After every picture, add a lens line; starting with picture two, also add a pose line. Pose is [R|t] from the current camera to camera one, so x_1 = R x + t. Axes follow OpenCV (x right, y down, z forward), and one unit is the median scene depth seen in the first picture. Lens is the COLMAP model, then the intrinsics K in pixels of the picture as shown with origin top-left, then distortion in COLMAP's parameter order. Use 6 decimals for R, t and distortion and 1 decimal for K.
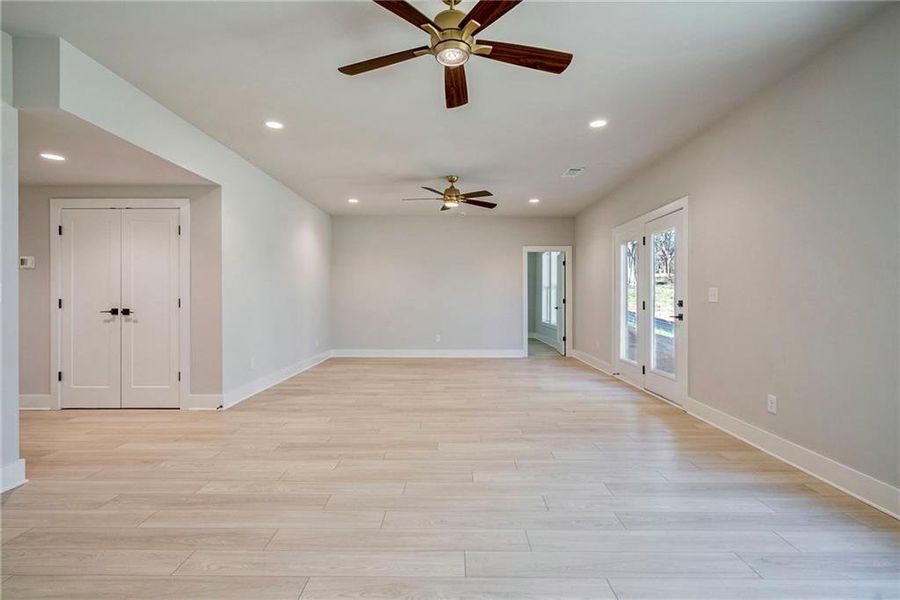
lens RADIAL K [[408.7, 0, 453.3], [0, 408.7, 298.0], [0, 0, 1]] dist [-0.003601, -0.000138]
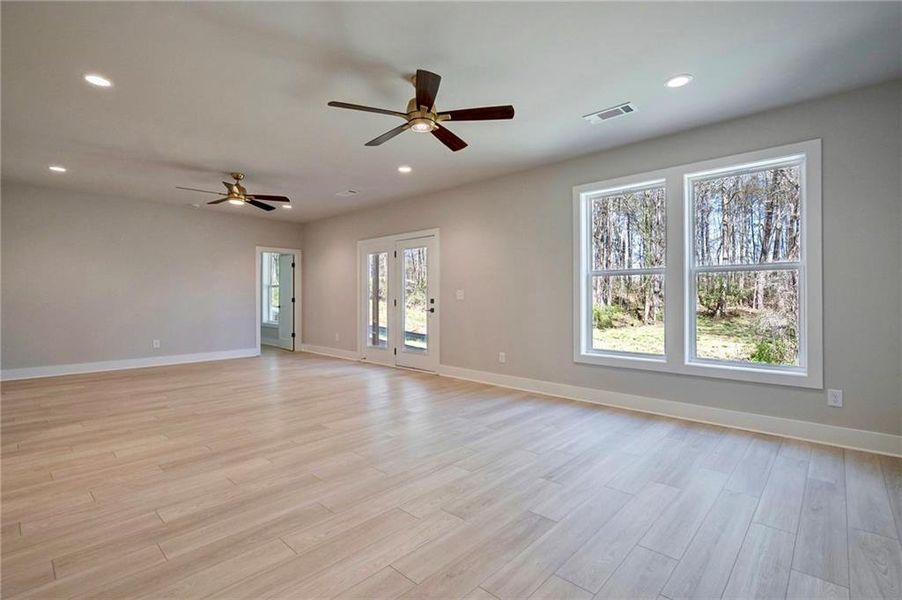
lens RADIAL K [[397.6, 0, 423.6], [0, 397.6, 295.3], [0, 0, 1]] dist [0.000232, 0.000284]
pose [[0.722079, 0.002517, 0.691806, -0.516238], [0.000955, 0.999989, -0.004635, -0.000902], [-0.691810, 0.004007, 0.722068, 0.000239]]
